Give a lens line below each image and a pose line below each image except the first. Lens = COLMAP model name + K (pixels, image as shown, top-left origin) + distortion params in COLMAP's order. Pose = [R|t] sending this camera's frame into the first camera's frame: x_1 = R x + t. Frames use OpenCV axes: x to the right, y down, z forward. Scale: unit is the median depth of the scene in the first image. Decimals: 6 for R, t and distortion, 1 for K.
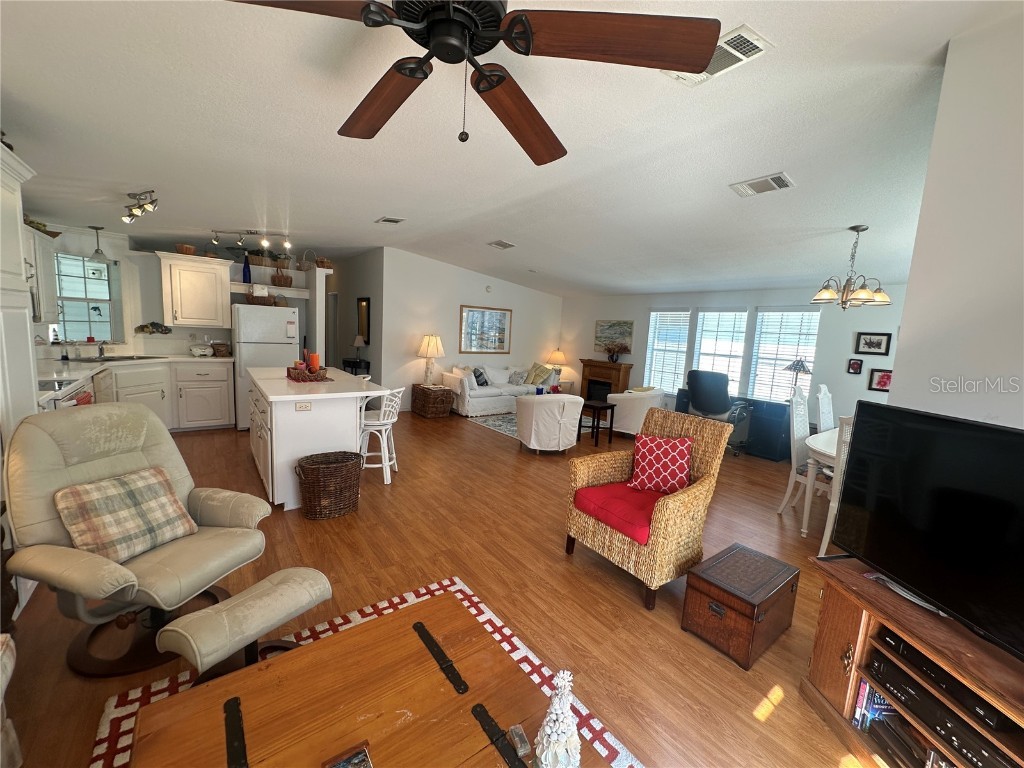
lens RADIAL K [[406.8, 0, 512.0], [0, 406.8, 384.0], [0, 0, 1]] dist [0.002404, 0.000334]
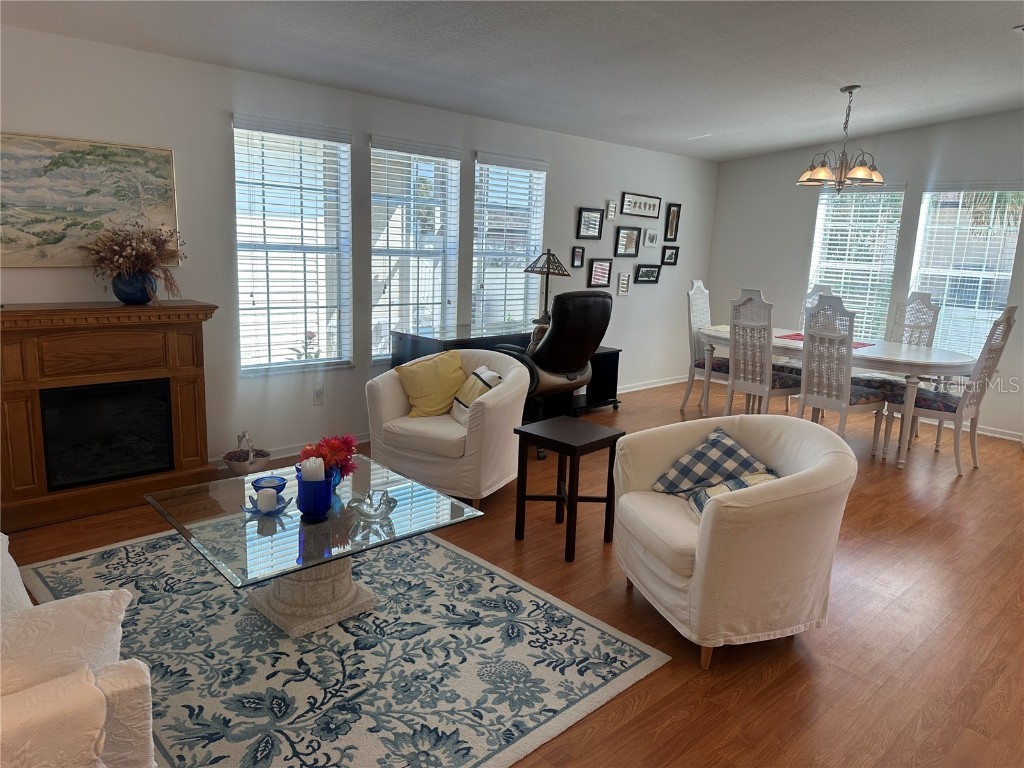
lens RADIAL K [[726.1, 0, 512.0], [0, 726.1, 384.0], [0, 0, 1]] dist [0.111107, -0.171225]
pose [[-0.108663, -0.244517, 0.963537, -0.362864], [0.085646, 0.963370, 0.254133, -0.139936], [-0.990382, 0.110138, -0.083741, 1.074659]]
